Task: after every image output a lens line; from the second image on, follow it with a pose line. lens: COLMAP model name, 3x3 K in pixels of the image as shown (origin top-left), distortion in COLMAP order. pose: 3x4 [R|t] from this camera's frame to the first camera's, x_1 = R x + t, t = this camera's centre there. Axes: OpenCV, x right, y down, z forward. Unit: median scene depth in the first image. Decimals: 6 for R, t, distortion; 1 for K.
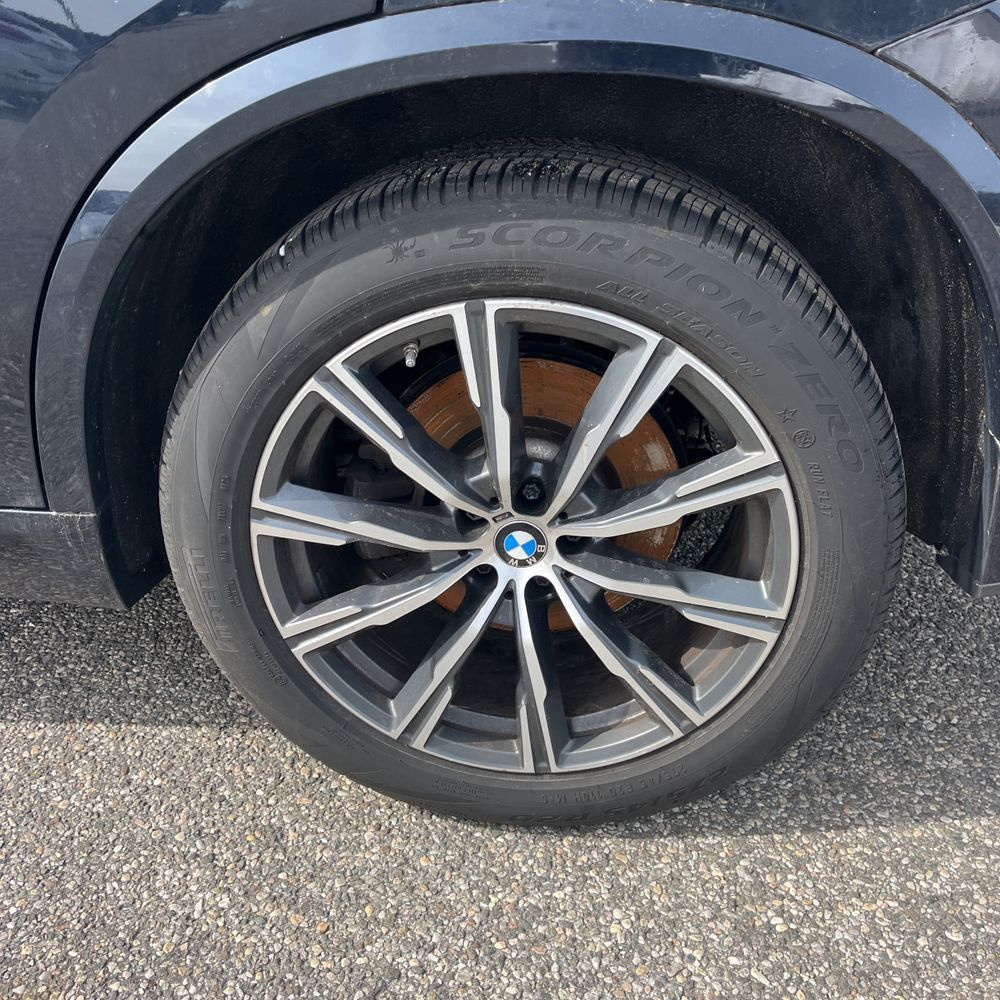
lens RADIAL K [[1007.2, 0, 499.7], [0, 1007.2, 506.0], [0, 0, 1]] dist [0.050033, -0.049530]
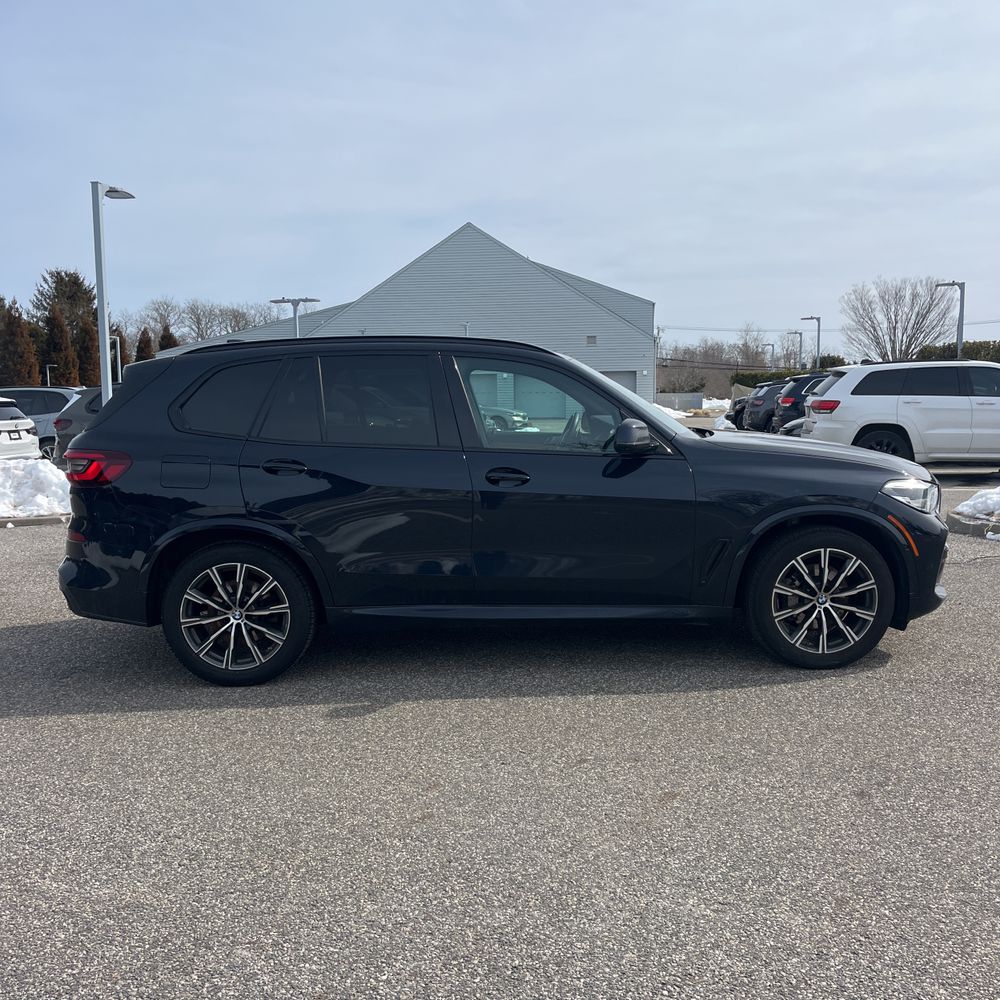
lens RADIAL K [[1009.2, 0, 515.8], [0, 1009.2, 509.9], [0, 0, 1]] dist [0.040199, -0.031061]
pose [[0.980478, 0.098631, 0.170100, -2.404705], [-0.029800, 0.929636, -0.367273, 1.538522], [-0.194355, 0.355034, 0.914427, -3.499681]]
